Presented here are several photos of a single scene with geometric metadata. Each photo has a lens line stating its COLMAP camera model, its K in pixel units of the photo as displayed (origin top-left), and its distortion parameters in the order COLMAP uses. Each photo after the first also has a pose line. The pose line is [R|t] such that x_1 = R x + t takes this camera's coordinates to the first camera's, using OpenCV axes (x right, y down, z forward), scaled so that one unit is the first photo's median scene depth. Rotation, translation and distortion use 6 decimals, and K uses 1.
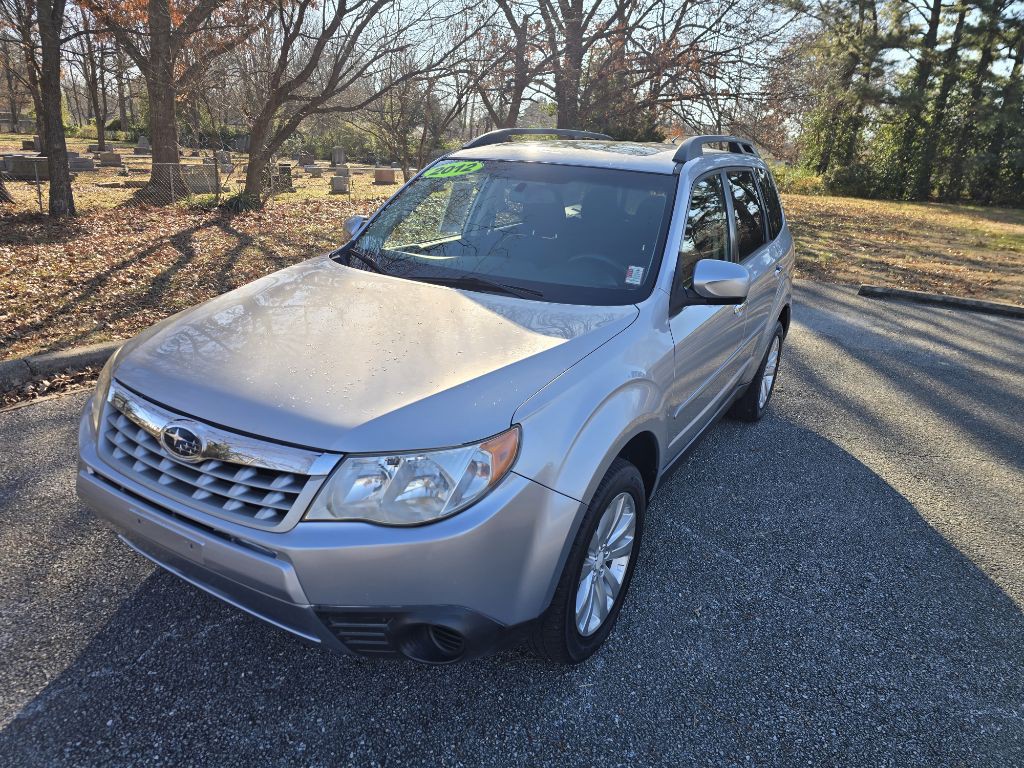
lens RADIAL K [[691.7, 0, 514.1], [0, 691.7, 383.2], [0, 0, 1]] dist [0.045622, -0.035571]
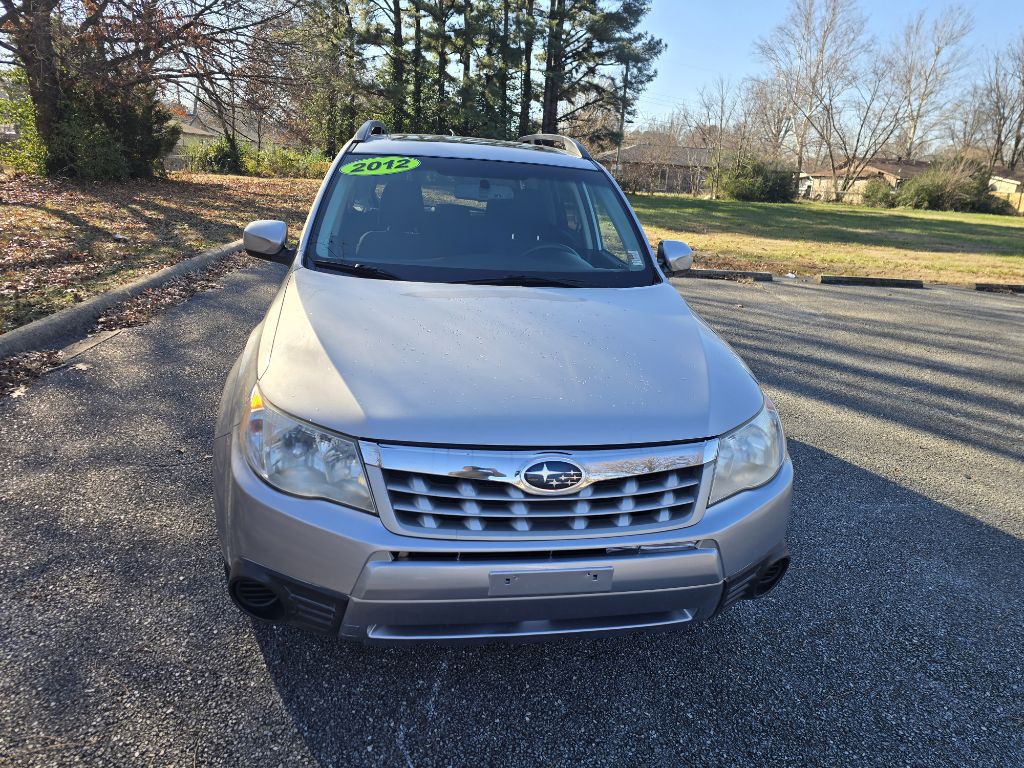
lens RADIAL K [[691.2, 0, 540.7], [0, 691.2, 385.4], [0, 0, 1]] dist [0.050813, -0.054405]
pose [[0.769142, -0.200542, 0.606798, -0.694997], [0.187114, 0.978546, 0.086228, -0.078064], [-0.611072, 0.047219, 0.790165, 0.191792]]
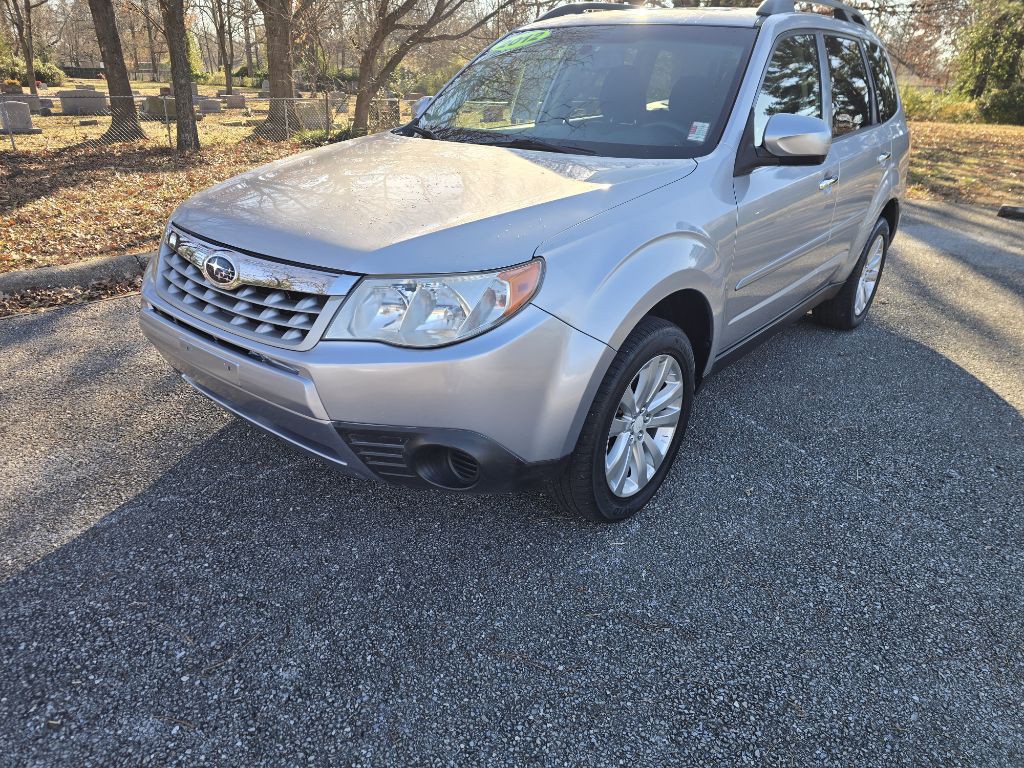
lens RADIAL K [[689.6, 0, 512.0], [0, 689.6, 384.0], [0, 0, 1]] dist [0.053538, -0.049124]
pose [[0.987971, 0.034711, -0.150692, 0.080432], [-0.022474, 0.996365, 0.082164, 0.108319], [0.152997, -0.077789, 0.985160, 0.018725]]
